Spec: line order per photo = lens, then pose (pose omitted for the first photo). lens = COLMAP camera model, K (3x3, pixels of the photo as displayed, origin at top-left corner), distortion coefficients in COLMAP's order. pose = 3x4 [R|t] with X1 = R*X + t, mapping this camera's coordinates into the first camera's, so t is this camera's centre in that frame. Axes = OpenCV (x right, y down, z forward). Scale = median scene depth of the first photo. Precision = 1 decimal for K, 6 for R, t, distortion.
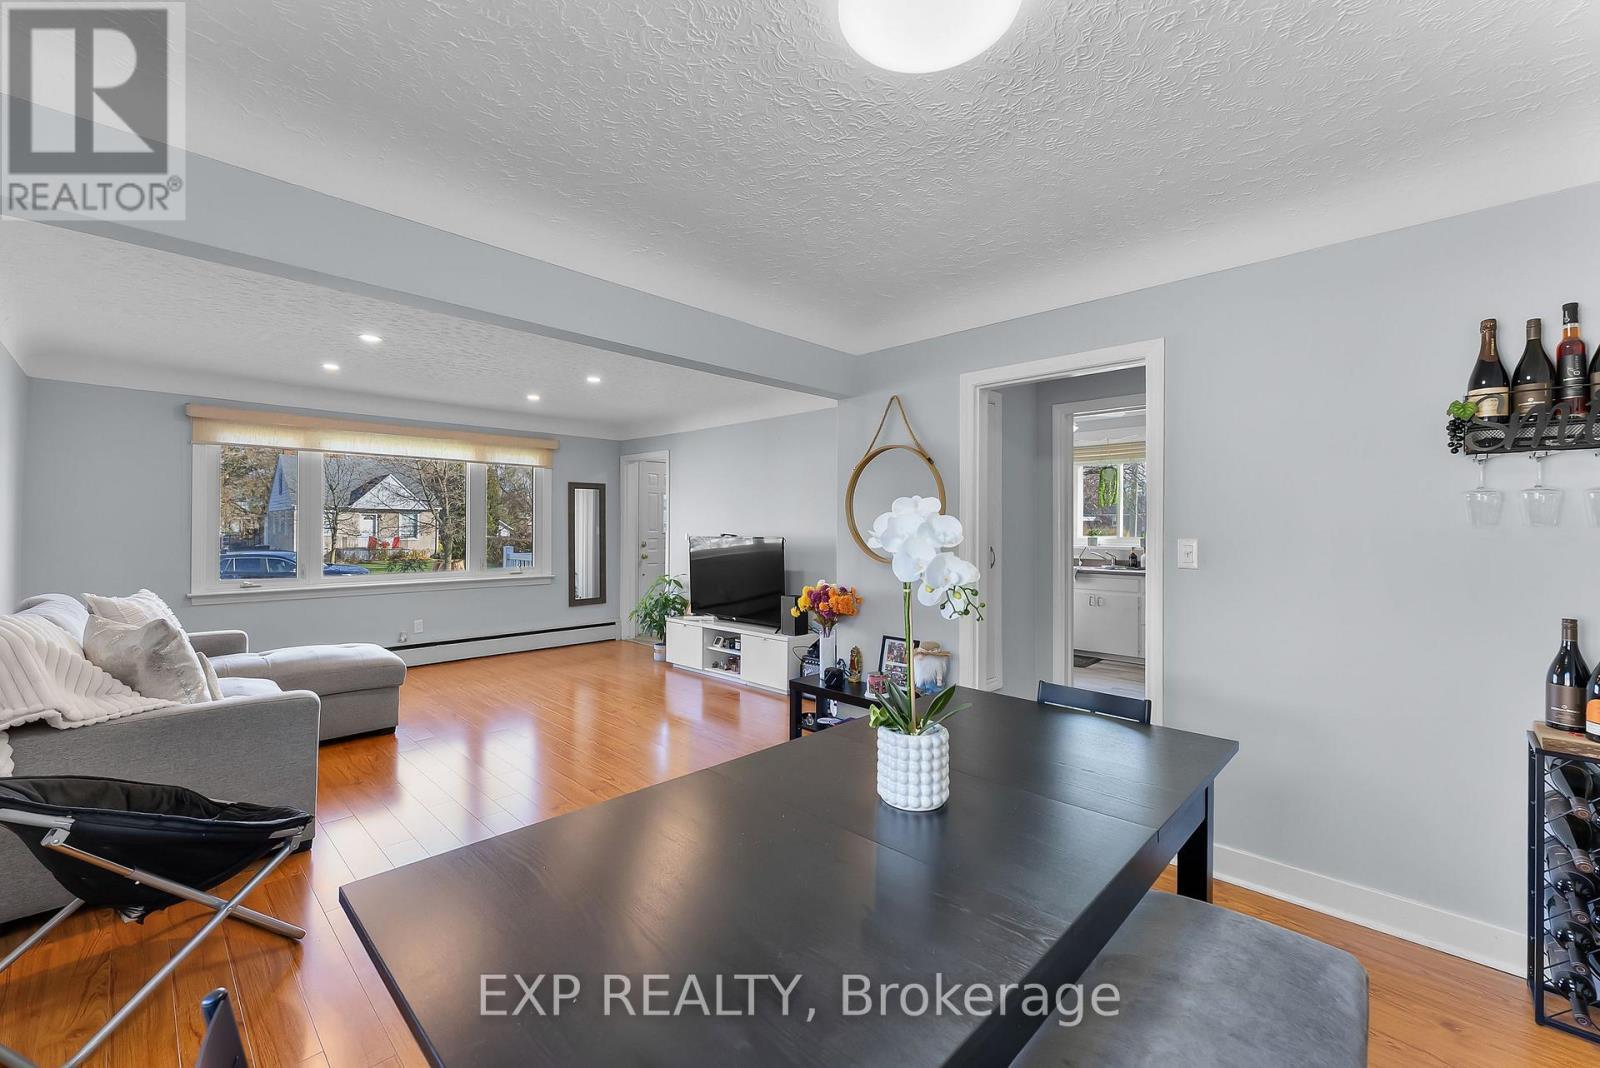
lens RADIAL K [[661.7, 0, 801.2], [0, 661.7, 531.1], [0, 0, 1]] dist [0.000513, 0.000017]
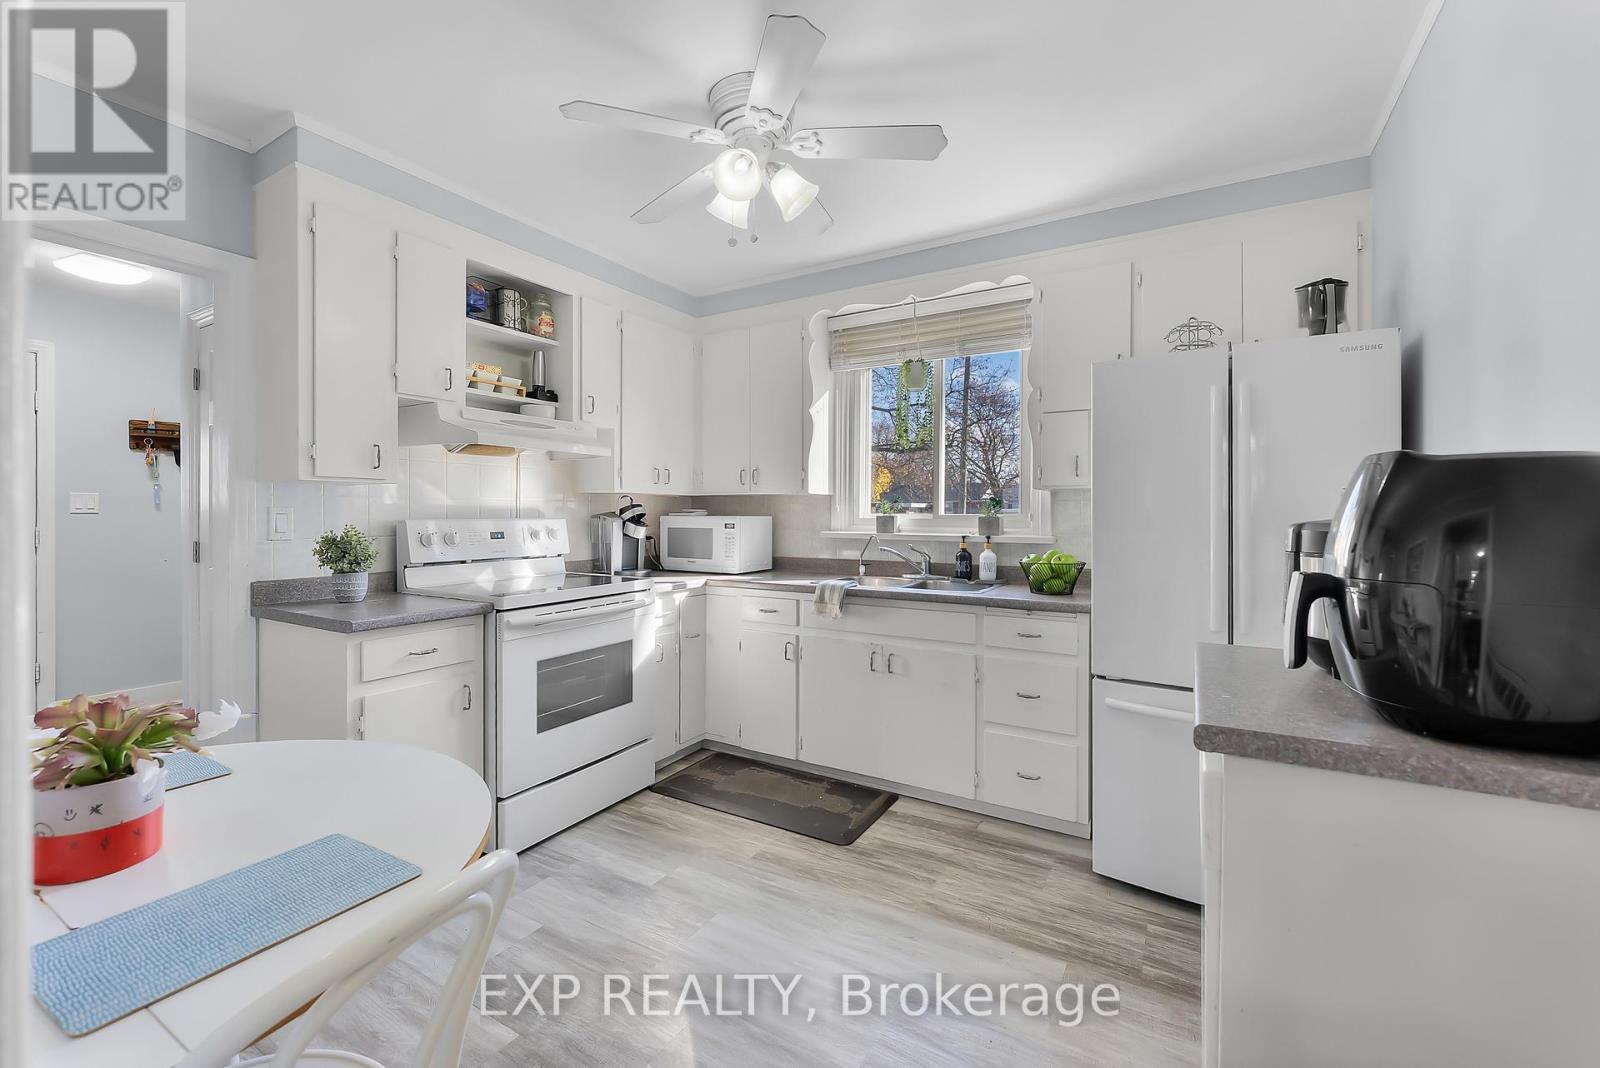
lens RADIAL K [[661.7, 0, 796.6], [0, 661.7, 525.8], [0, 0, 1]] dist [0.000513, 0.000017]
pose [[0.972476, 0.004590, 0.232960, 0.273233], [-0.005422, 0.999981, 0.002935, 0.016363], [-0.232942, -0.004117, 0.972482, 0.565628]]
